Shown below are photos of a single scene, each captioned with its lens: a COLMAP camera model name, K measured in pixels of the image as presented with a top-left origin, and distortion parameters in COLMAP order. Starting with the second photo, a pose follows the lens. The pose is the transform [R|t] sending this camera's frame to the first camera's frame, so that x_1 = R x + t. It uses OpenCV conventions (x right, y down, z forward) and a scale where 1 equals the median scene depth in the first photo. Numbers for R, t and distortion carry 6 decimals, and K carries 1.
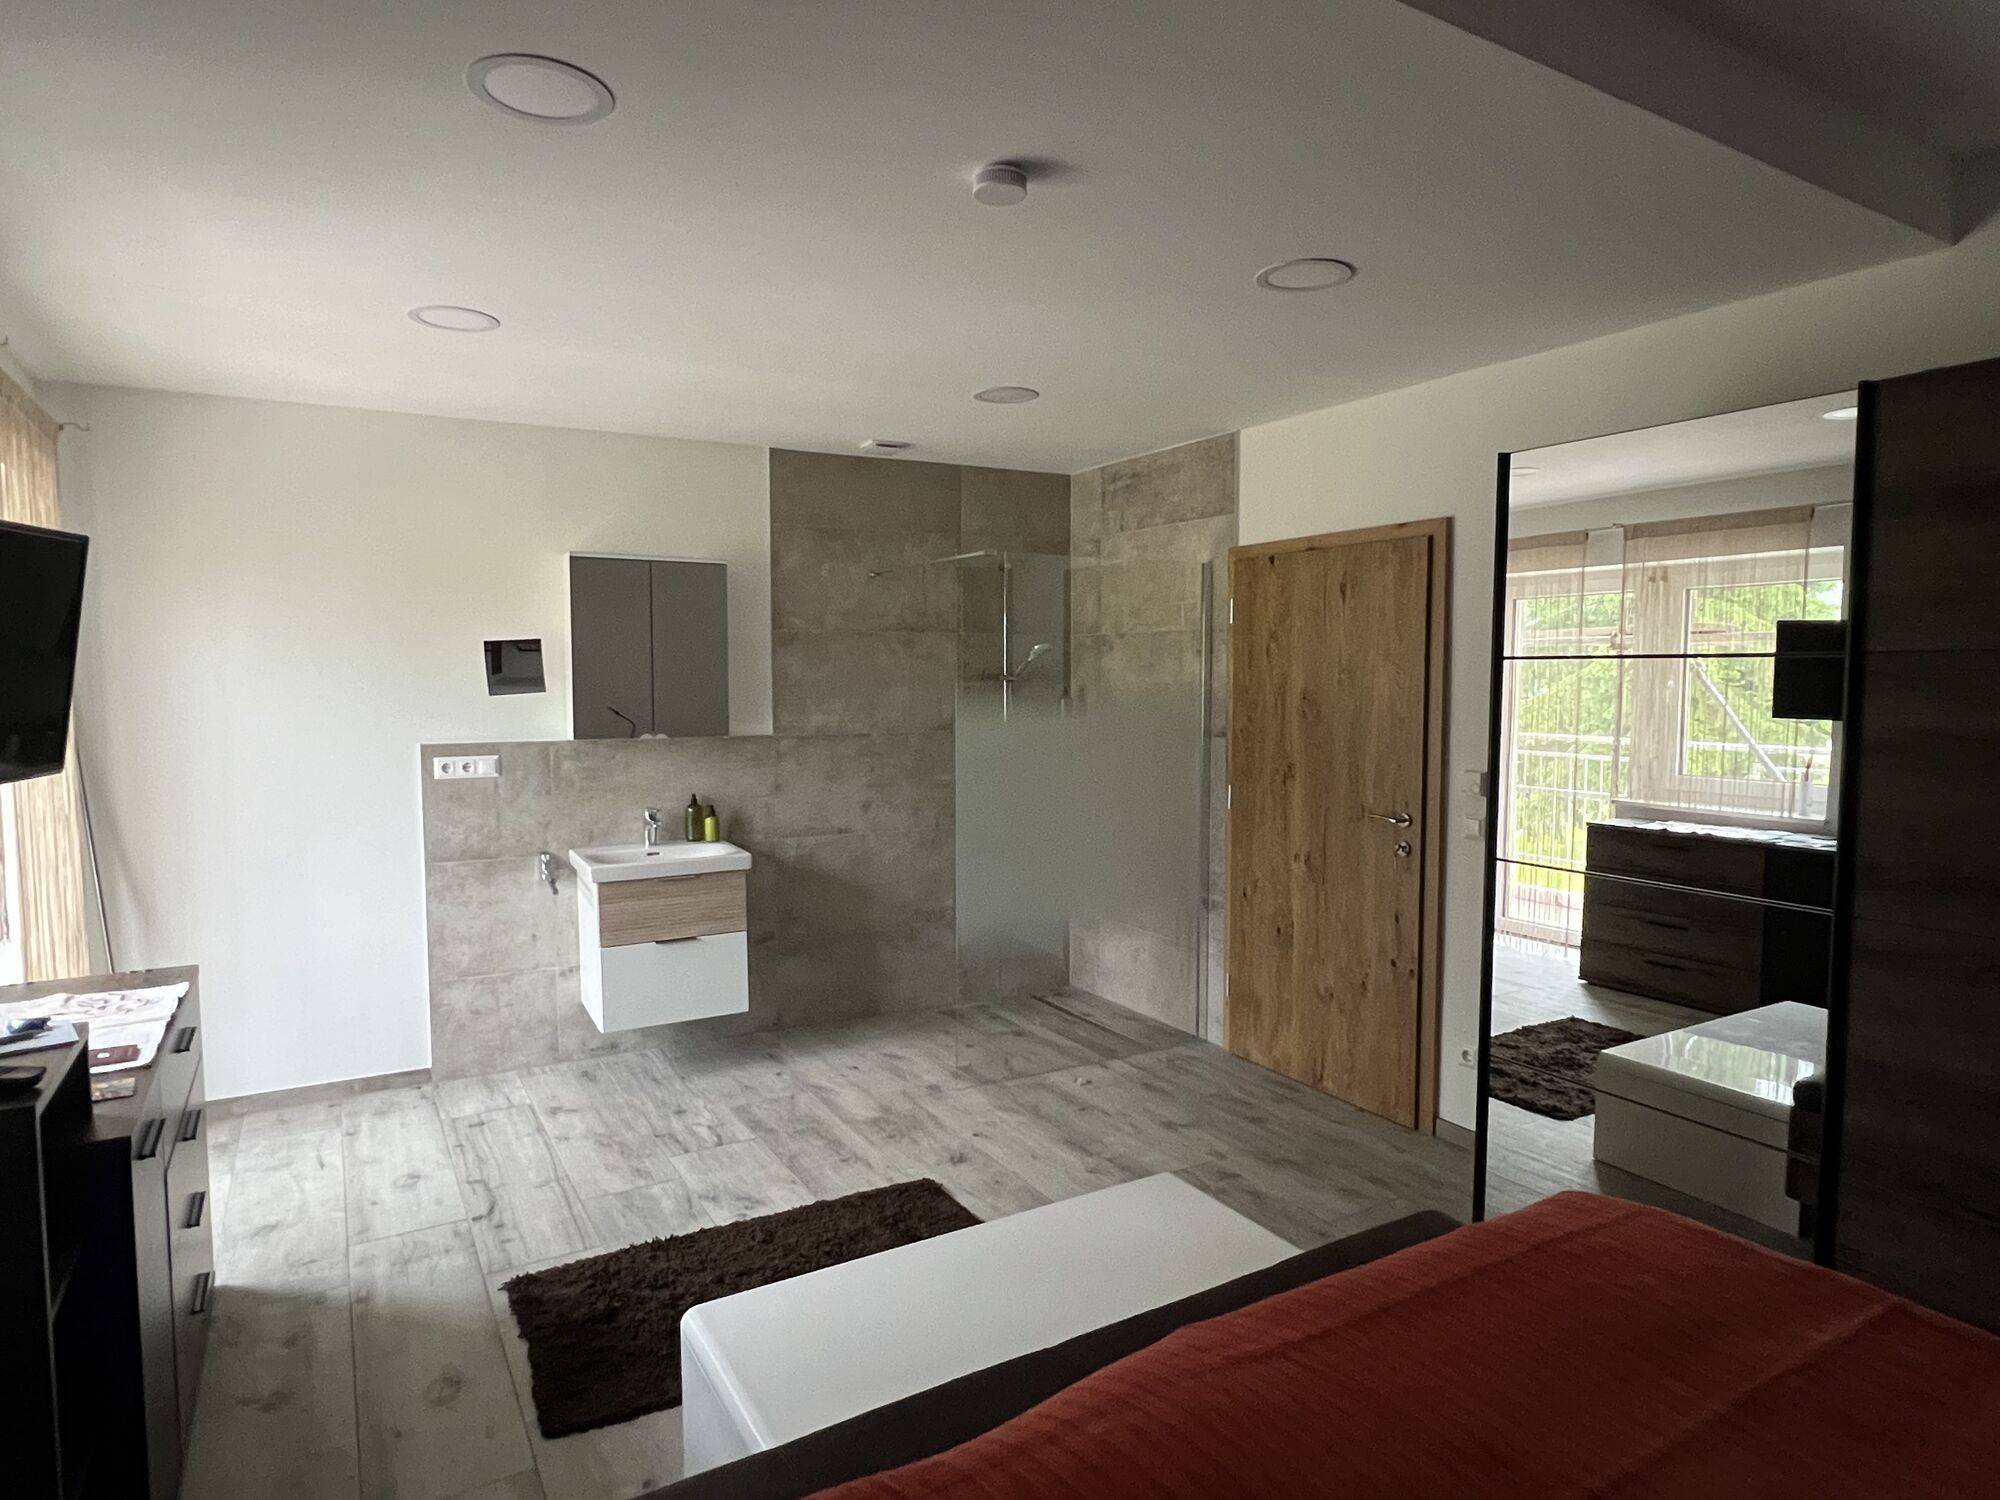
lens RADIAL K [[1142.9, 0, 983.6], [0, 1142.9, 751.7], [0, 0, 1]] dist [-0.003789, -0.002503]
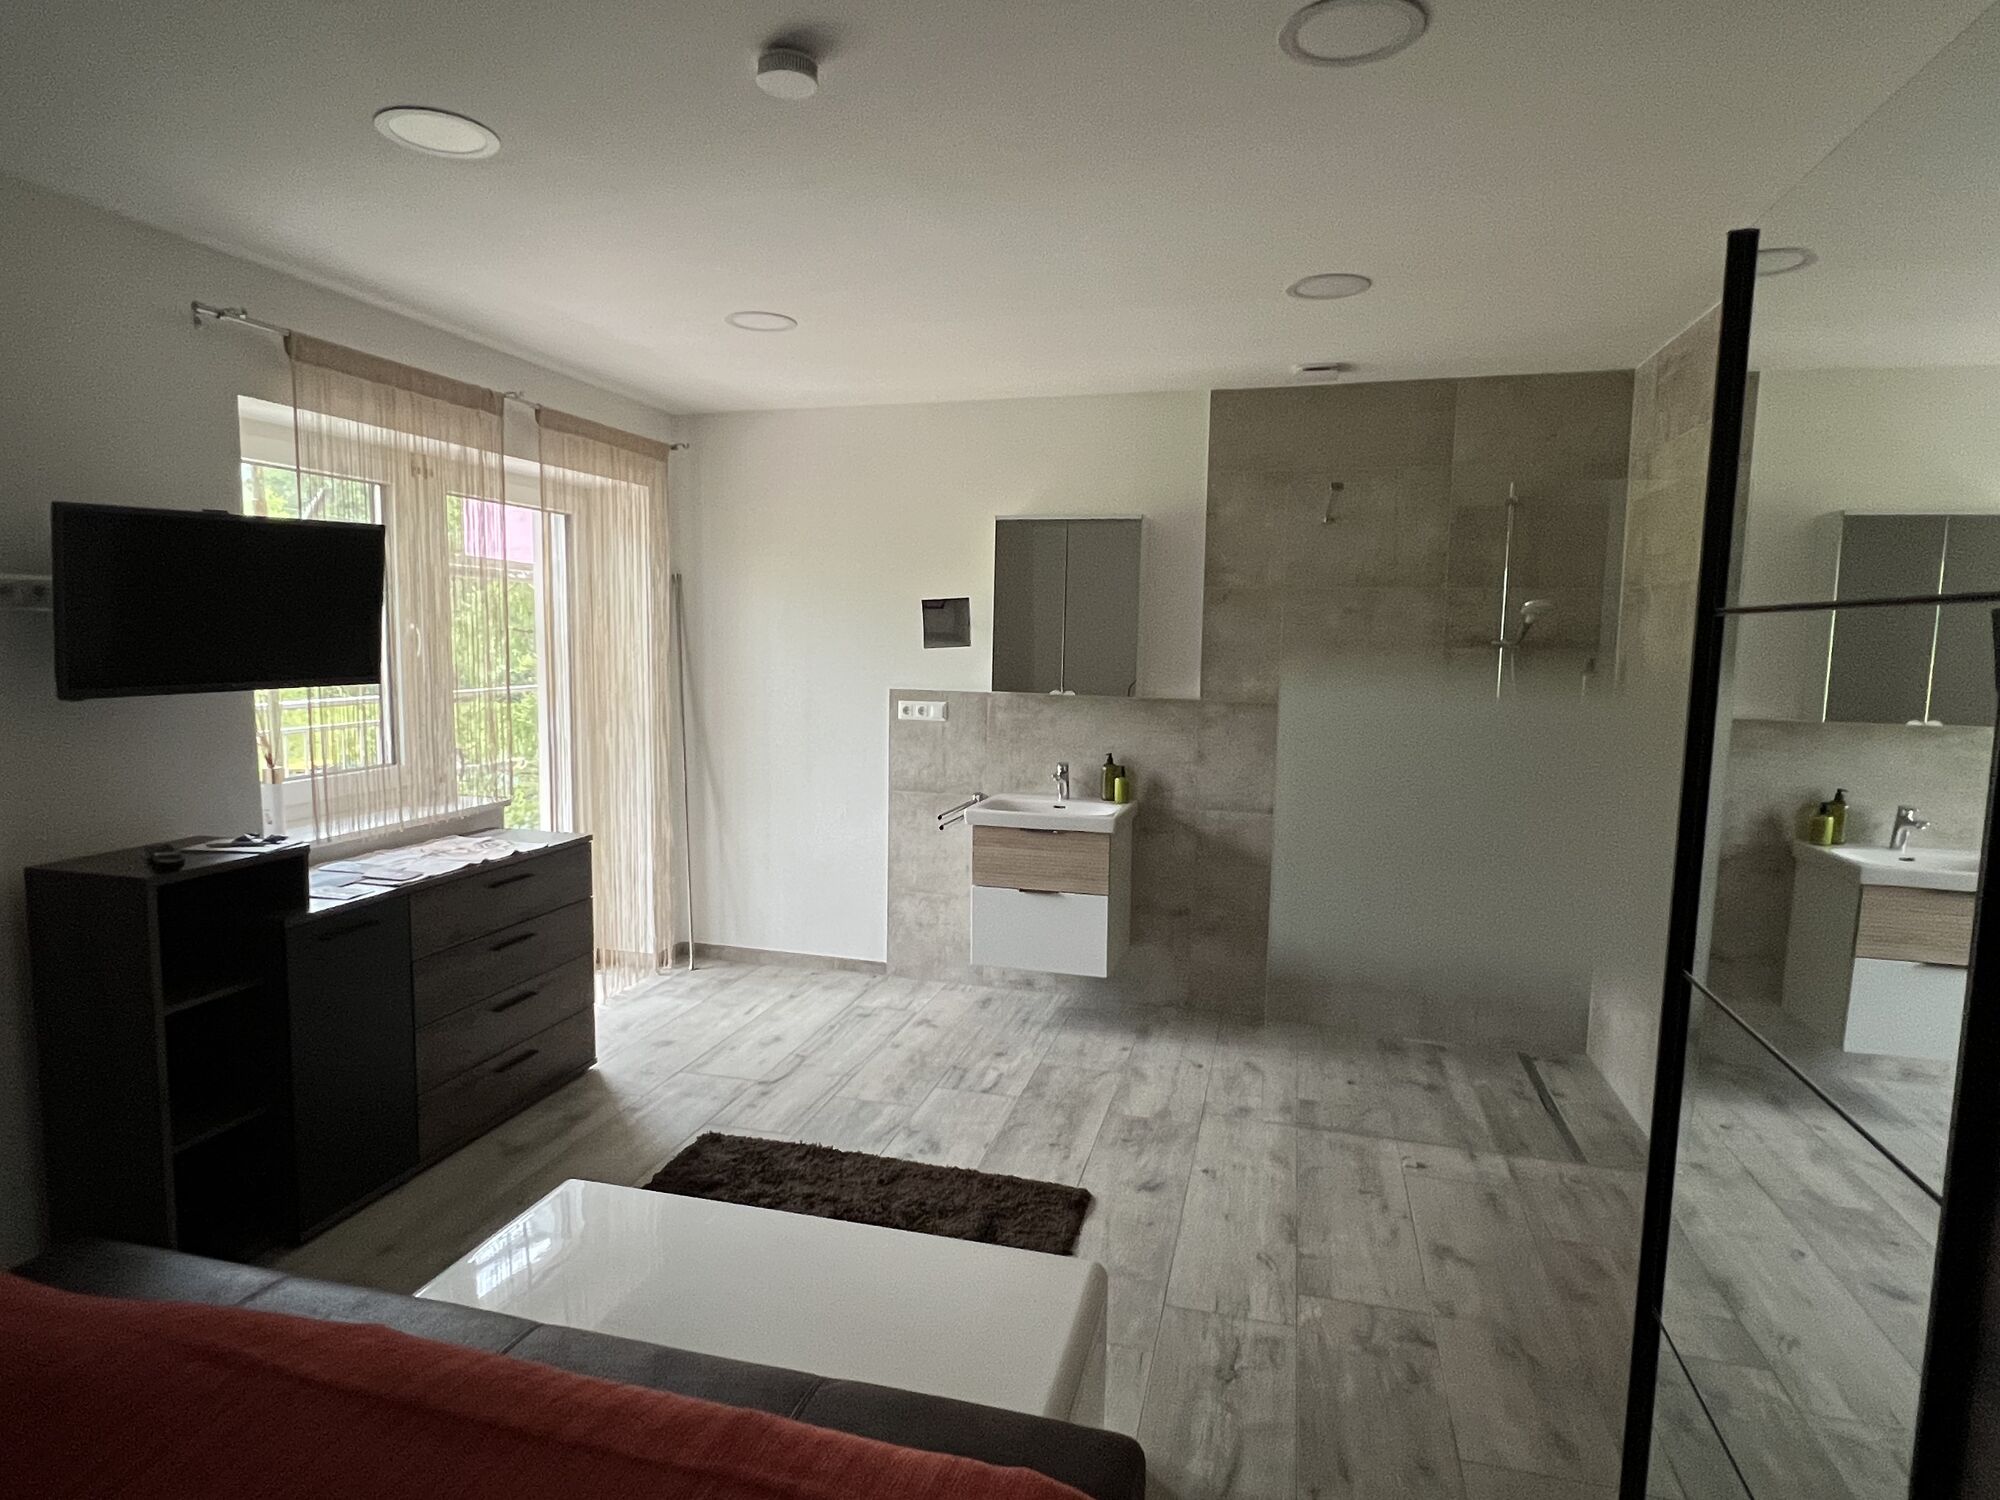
lens RADIAL K [[1142.9, 0, 987.7], [0, 1142.9, 751.2], [0, 0, 1]] dist [-0.003789, -0.002503]
pose [[0.699177, 0.089212, -0.709360, 0.408997], [-0.064240, 0.996010, 0.061944, -0.021241], [0.712056, 0.002259, 0.702119, 0.243371]]
